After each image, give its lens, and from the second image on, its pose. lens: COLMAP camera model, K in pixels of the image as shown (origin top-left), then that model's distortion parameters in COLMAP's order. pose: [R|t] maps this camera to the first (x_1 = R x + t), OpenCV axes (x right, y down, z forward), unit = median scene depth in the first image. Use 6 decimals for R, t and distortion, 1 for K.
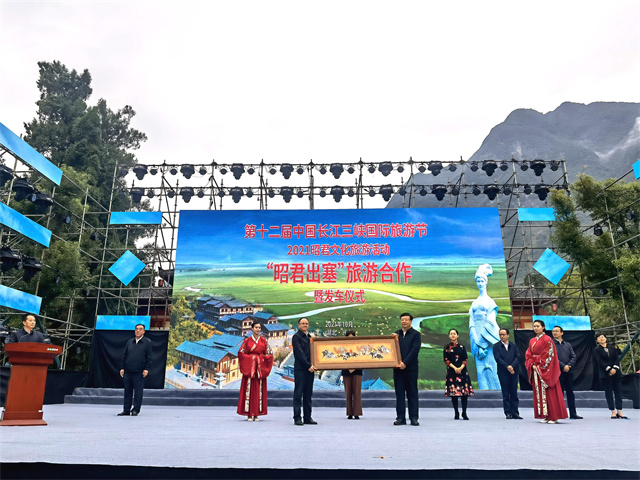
lens RADIAL K [[464.5, 0, 302.4], [0, 464.5, 237.6], [0, 0, 1]] dist [0.008823, -0.103651]
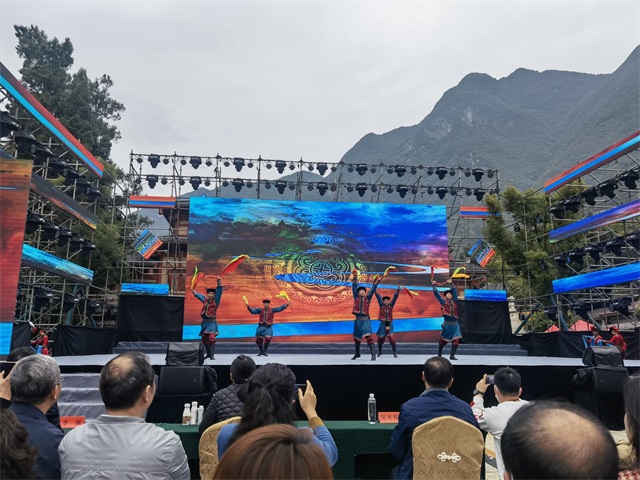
lens RADIAL K [[480.3, 0, 320.5], [0, 480.3, 251.5], [0, 0, 1]] dist [-0.004830, 0.009811]
pose [[0.987792, 0.024847, 0.153786, -0.123355], [-0.042115, 0.993031, 0.110070, -0.069967], [-0.149980, -0.115203, 0.981954, -0.271597]]
